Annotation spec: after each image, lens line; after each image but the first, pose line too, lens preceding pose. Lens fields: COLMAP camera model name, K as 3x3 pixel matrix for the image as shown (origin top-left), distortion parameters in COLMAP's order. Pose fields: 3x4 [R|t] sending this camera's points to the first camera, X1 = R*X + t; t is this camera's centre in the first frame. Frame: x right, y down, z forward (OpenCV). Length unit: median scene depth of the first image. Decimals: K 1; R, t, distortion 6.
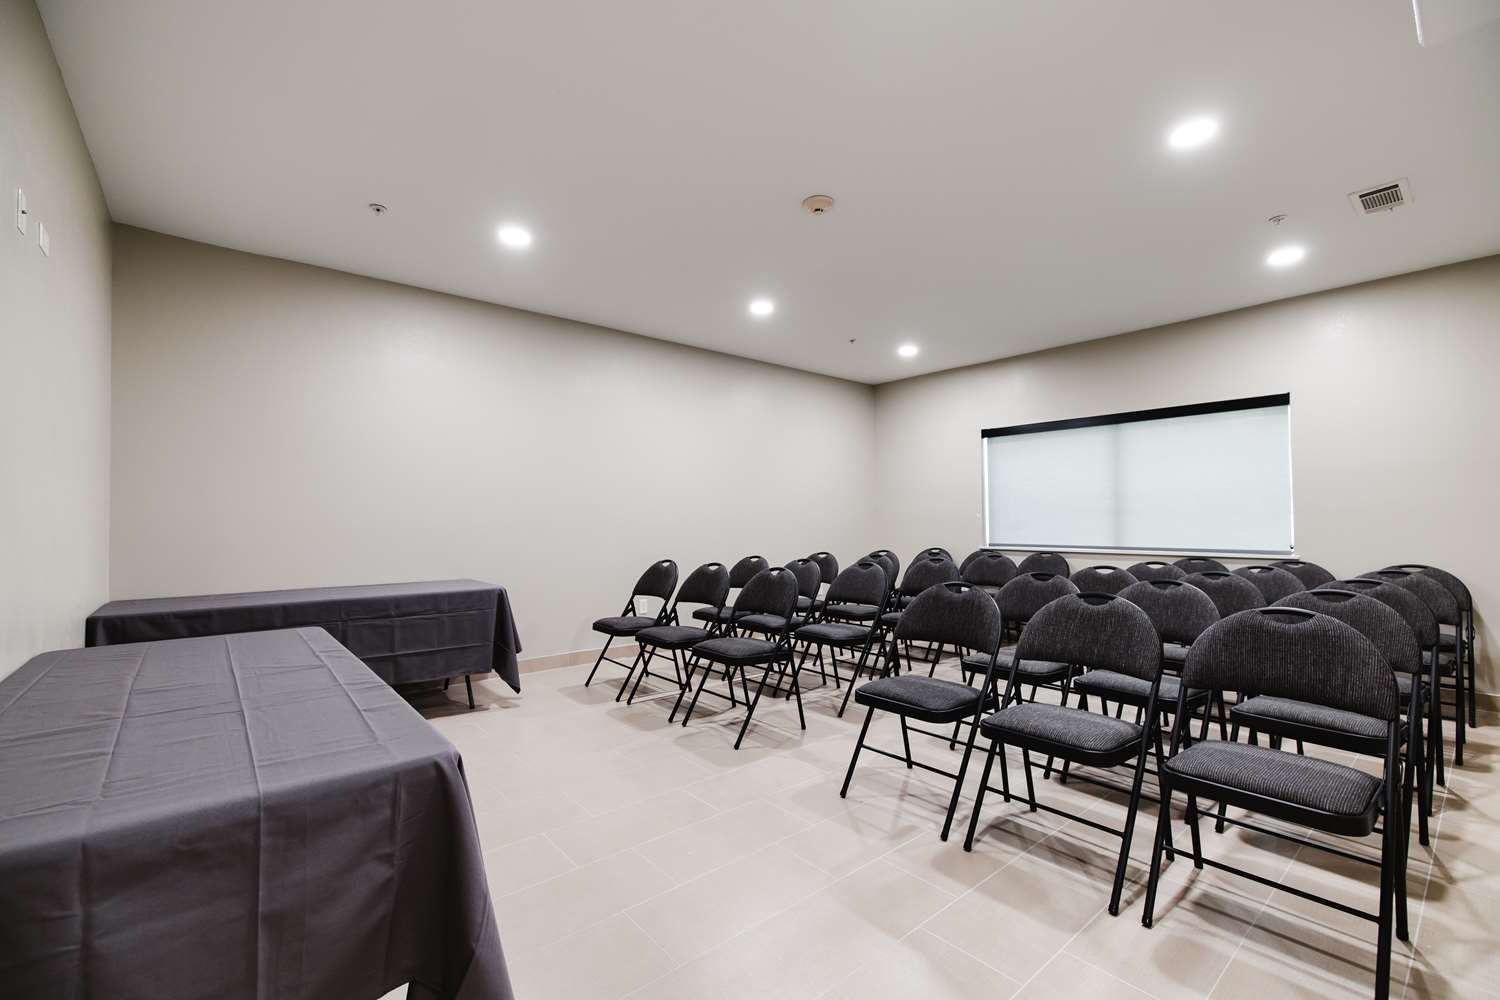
lens RADIAL K [[645.7, 0, 750.0], [0, 645.7, 500.0], [0, 0, 1]] dist [-0.000477, 0.000029]
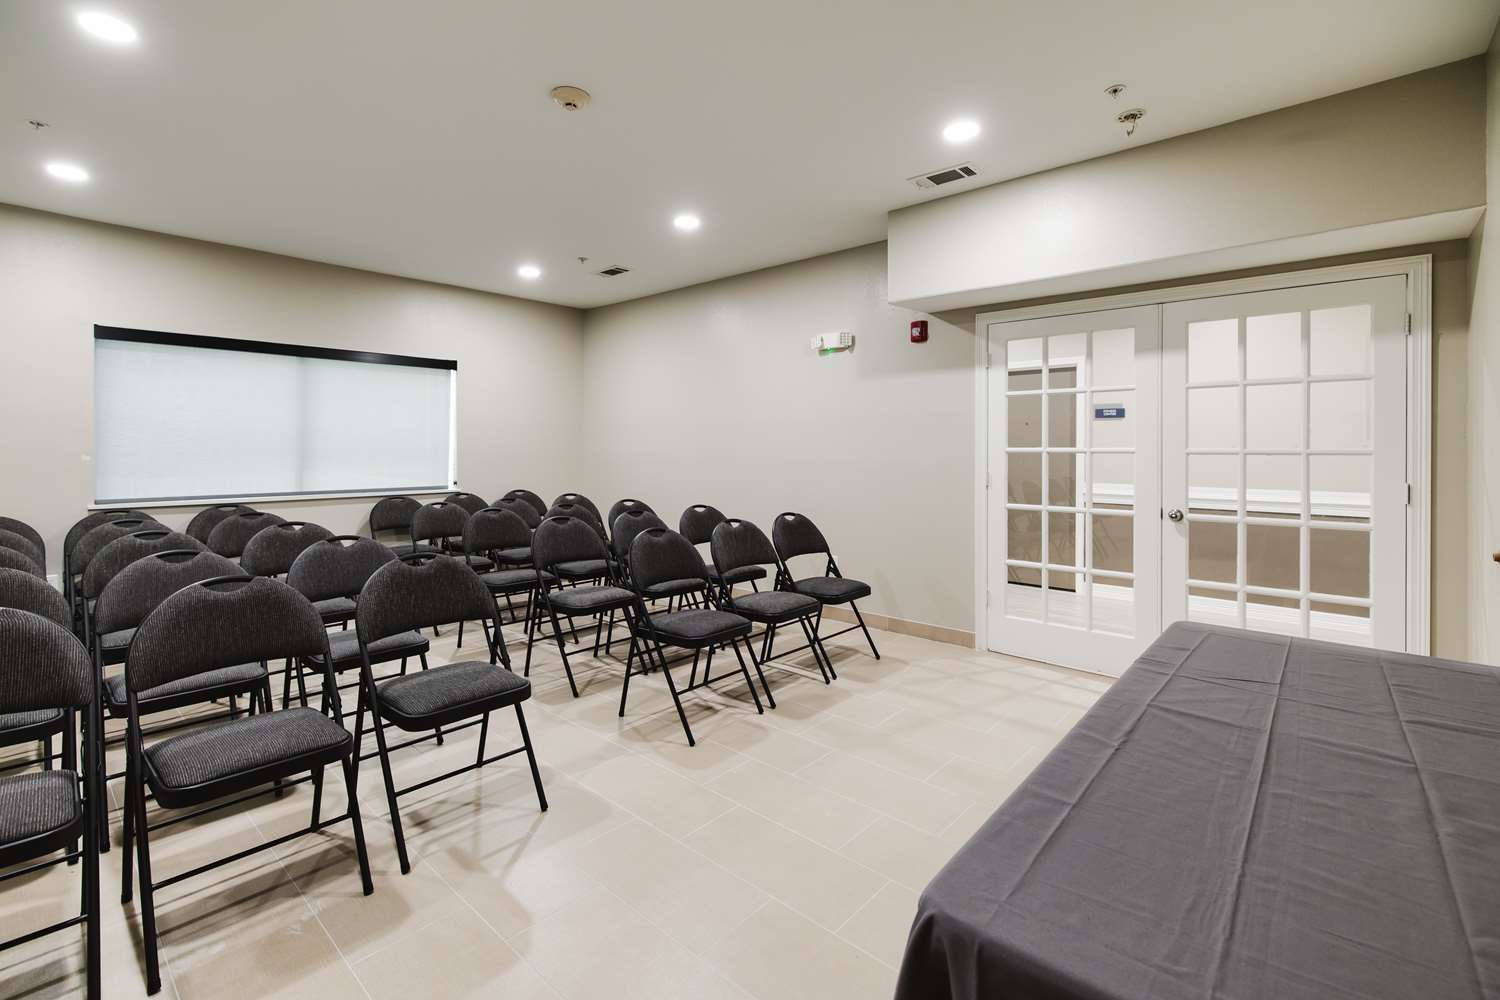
lens RADIAL K [[661.5, 0, 754.8], [0, 661.5, 453.6], [0, 0, 1]] dist [-0.000522, -0.000063]
pose [[-0.144937, 0.003791, 0.989434, -0.549212], [-0.024064, 0.999683, -0.007355, 0.009177], [-0.989148, -0.024875, -0.144800, 0.662387]]
